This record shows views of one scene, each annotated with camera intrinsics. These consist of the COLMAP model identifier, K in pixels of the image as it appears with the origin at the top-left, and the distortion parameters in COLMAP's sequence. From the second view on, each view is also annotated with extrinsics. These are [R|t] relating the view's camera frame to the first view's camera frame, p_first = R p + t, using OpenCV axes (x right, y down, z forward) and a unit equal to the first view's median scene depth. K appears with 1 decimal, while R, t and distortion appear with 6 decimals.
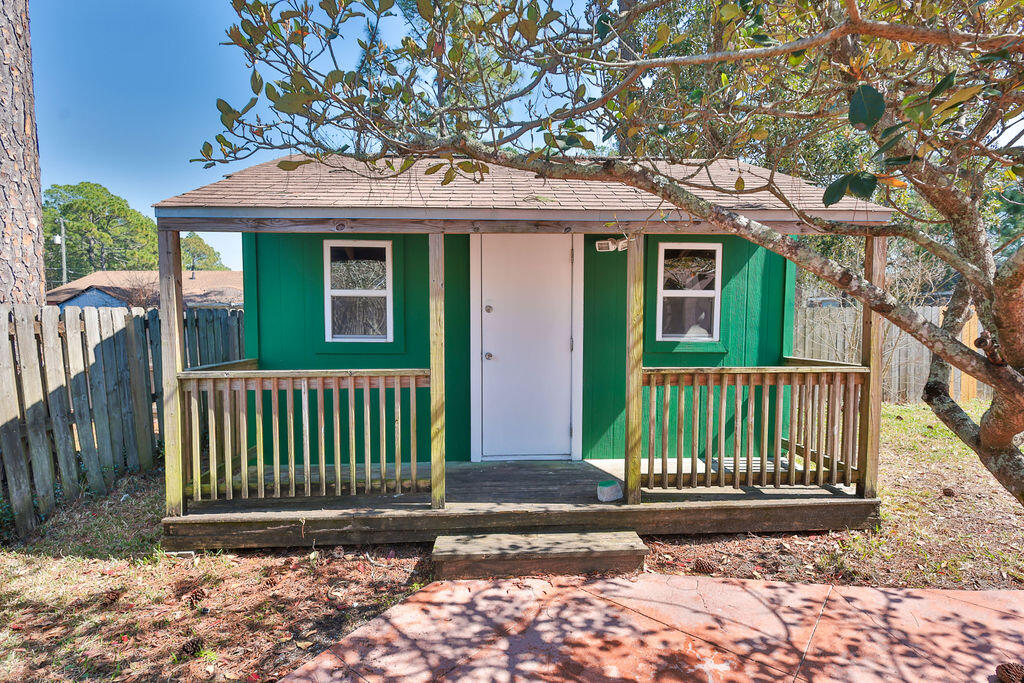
lens RADIAL K [[528.3, 0, 512.0], [0, 528.3, 341.5], [0, 0, 1]] dist [0.002832, 0.000961]
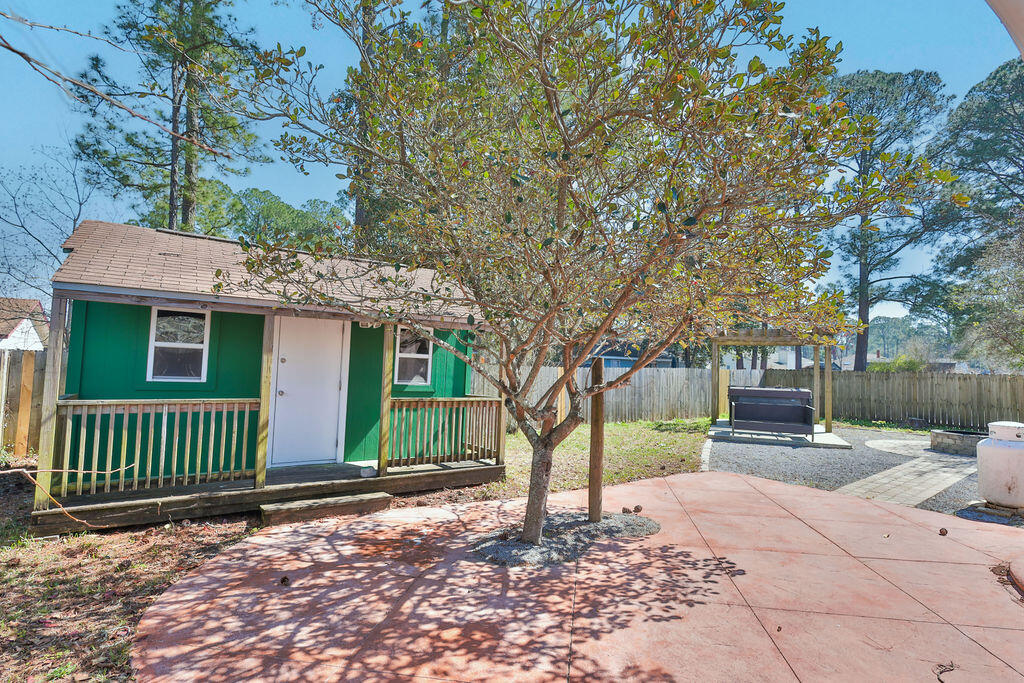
lens RADIAL K [[471.2, 0, 512.0], [0, 471.2, 341.5], [0, 0, 1]] dist [0.001670, 0.000149]
pose [[0.852990, 0.059951, 0.518473, -0.264276], [-0.006860, 0.994583, -0.103717, 0.023836], [-0.521883, 0.084913, 0.848780, -0.638303]]
